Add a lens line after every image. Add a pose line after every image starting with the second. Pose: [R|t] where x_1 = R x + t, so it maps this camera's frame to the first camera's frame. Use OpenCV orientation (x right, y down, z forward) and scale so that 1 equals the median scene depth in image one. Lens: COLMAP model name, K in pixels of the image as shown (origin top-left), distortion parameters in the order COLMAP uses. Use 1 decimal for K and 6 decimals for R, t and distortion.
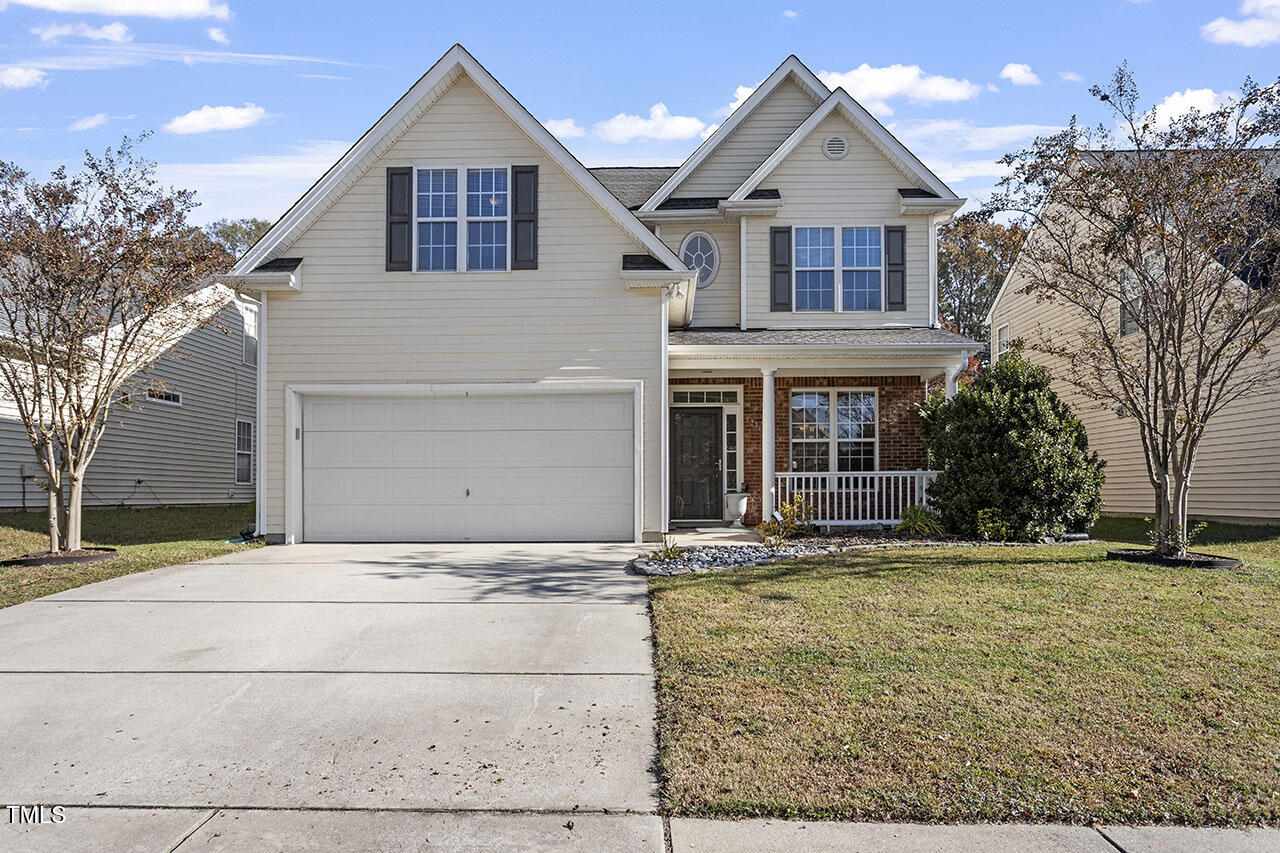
lens RADIAL K [[774.9, 0, 637.9], [0, 774.9, 494.2], [0, 0, 1]] dist [-0.004723, 0.000484]
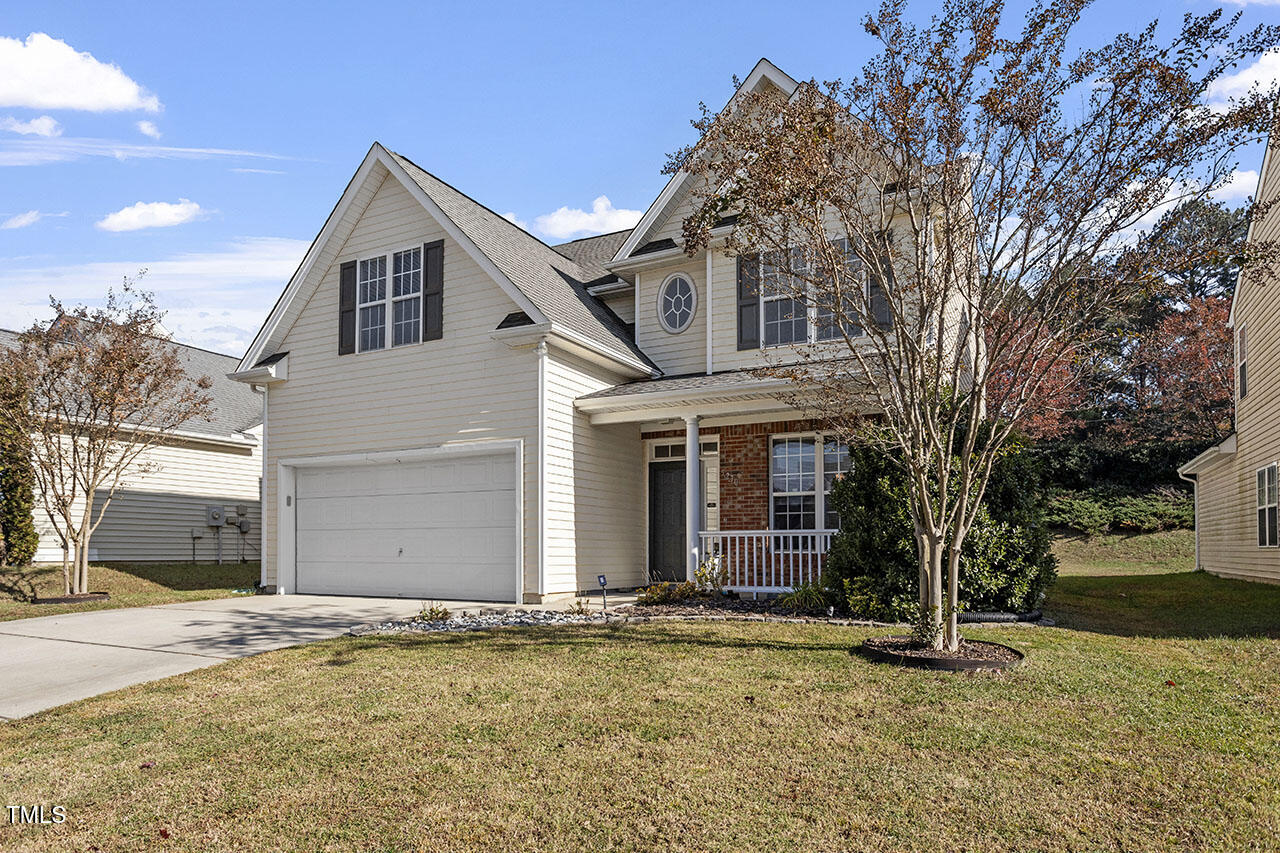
lens RADIAL K [[786.9, 0, 640.3], [0, 786.9, 538.8], [0, 0, 1]] dist [0.004148, 0.000160]
pose [[0.894656, -0.001337, -0.446754, 0.558180], [-0.006142, 0.999864, -0.015292, -0.005529], [0.446714, 0.016425, 0.894526, 0.166402]]
